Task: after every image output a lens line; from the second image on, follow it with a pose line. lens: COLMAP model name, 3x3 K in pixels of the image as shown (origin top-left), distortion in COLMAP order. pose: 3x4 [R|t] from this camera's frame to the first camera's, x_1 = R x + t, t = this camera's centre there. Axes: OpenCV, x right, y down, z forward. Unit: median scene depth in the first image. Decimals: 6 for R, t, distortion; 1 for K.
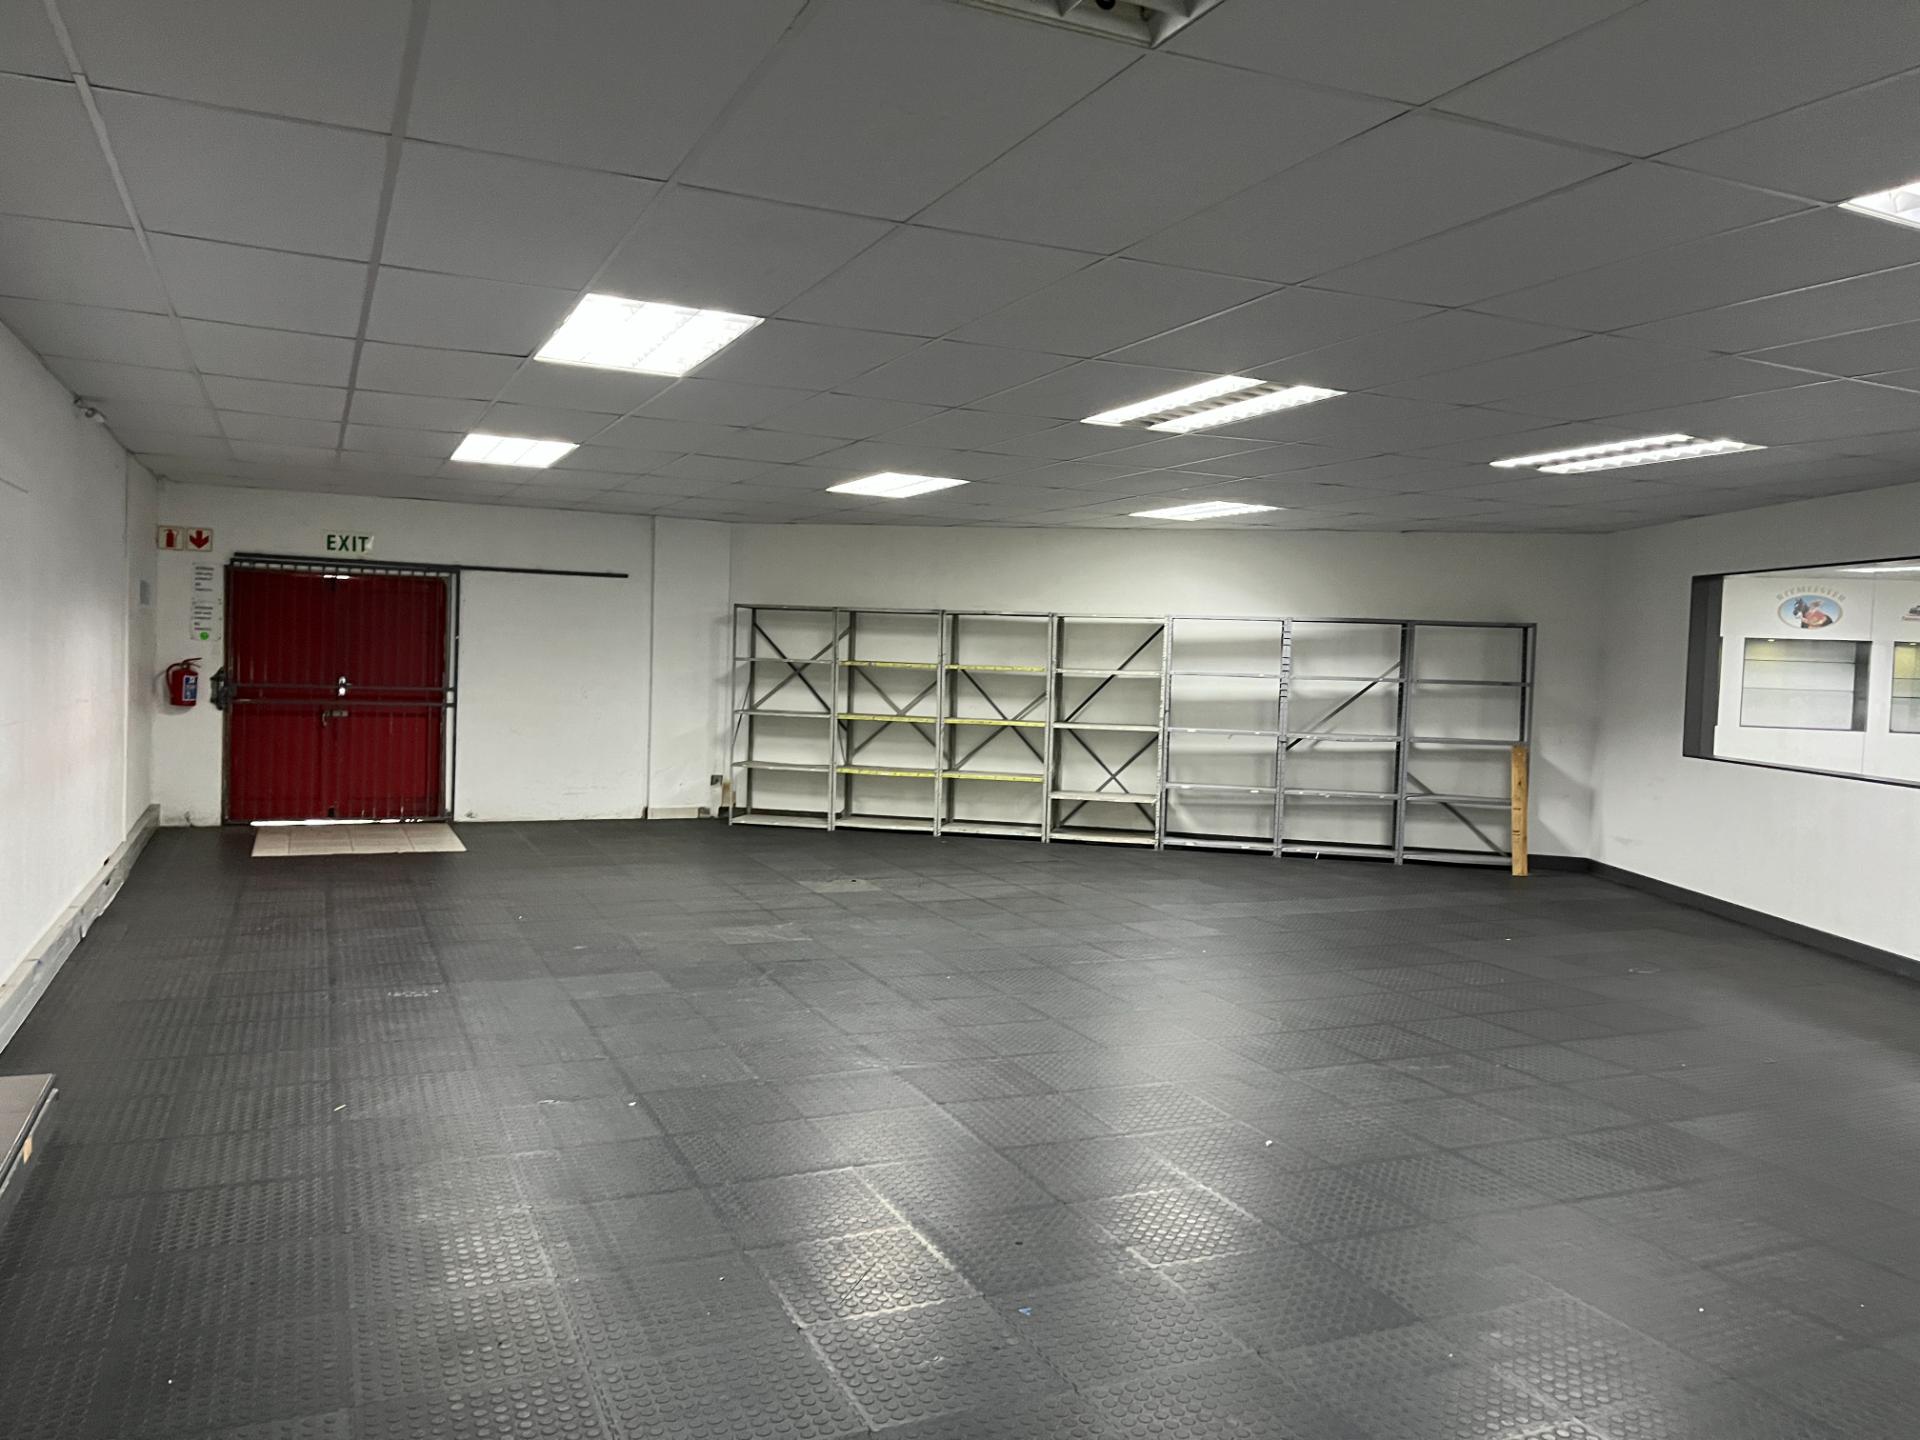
lens RADIAL K [[1447.4, 0, 970.6], [0, 1447.4, 693.8], [0, 0, 1]] dist [0.064908, -0.090259]
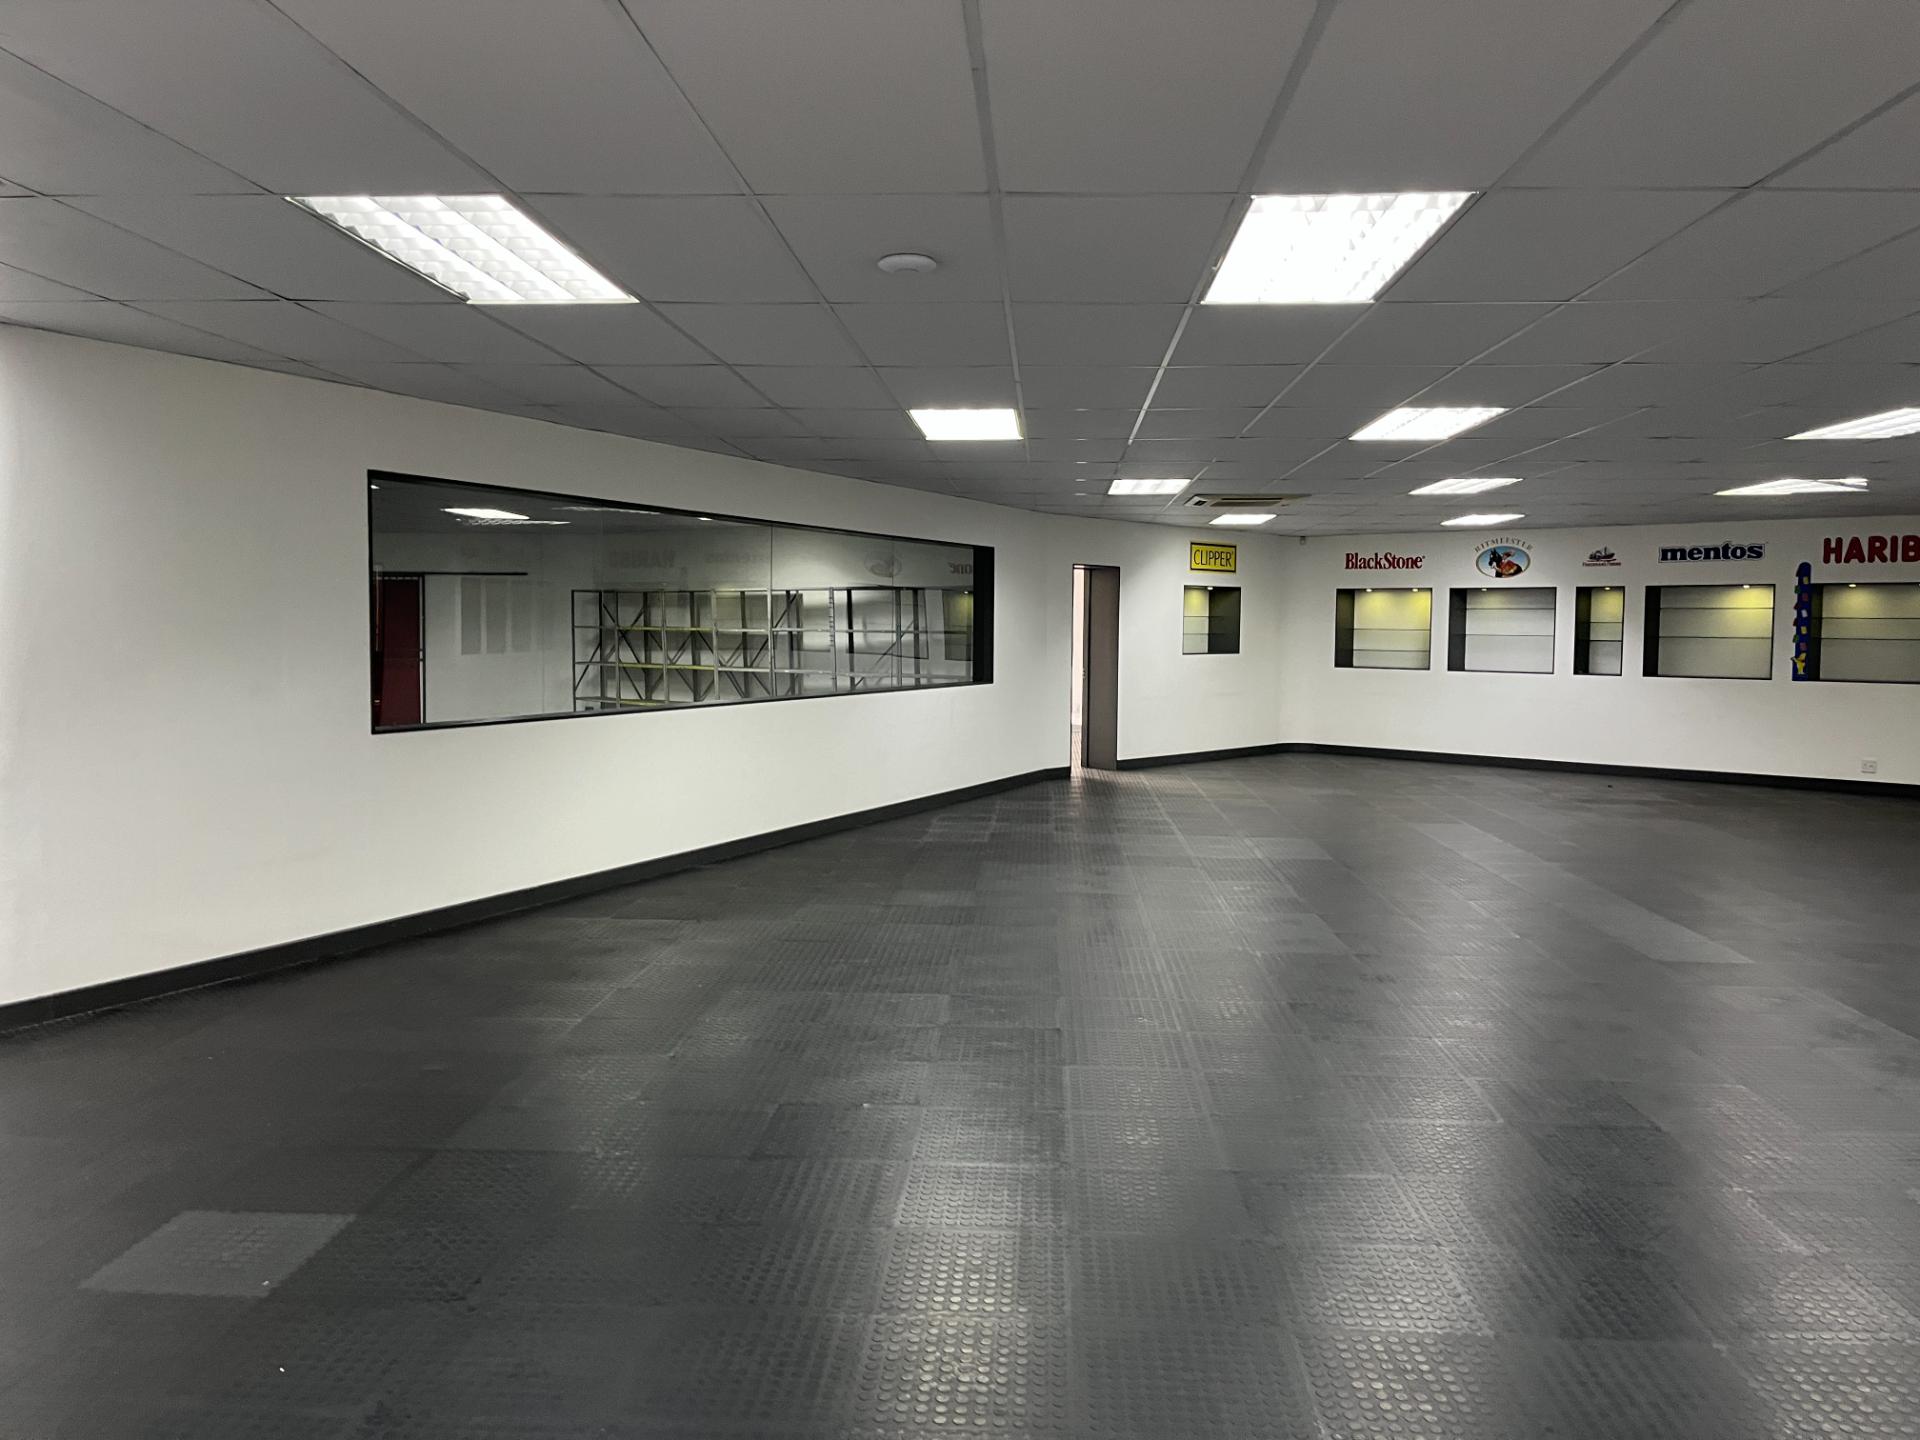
lens RADIAL K [[1447.4, 0, 972.8], [0, 1447.4, 694.9], [0, 0, 1]] dist [0.064908, -0.090259]
pose [[0.891300, -0.001599, -0.453411, 0.865653], [0.007924, 0.999896, 0.012051, 0.030052], [0.453344, -0.014334, 0.891220, -0.141159]]
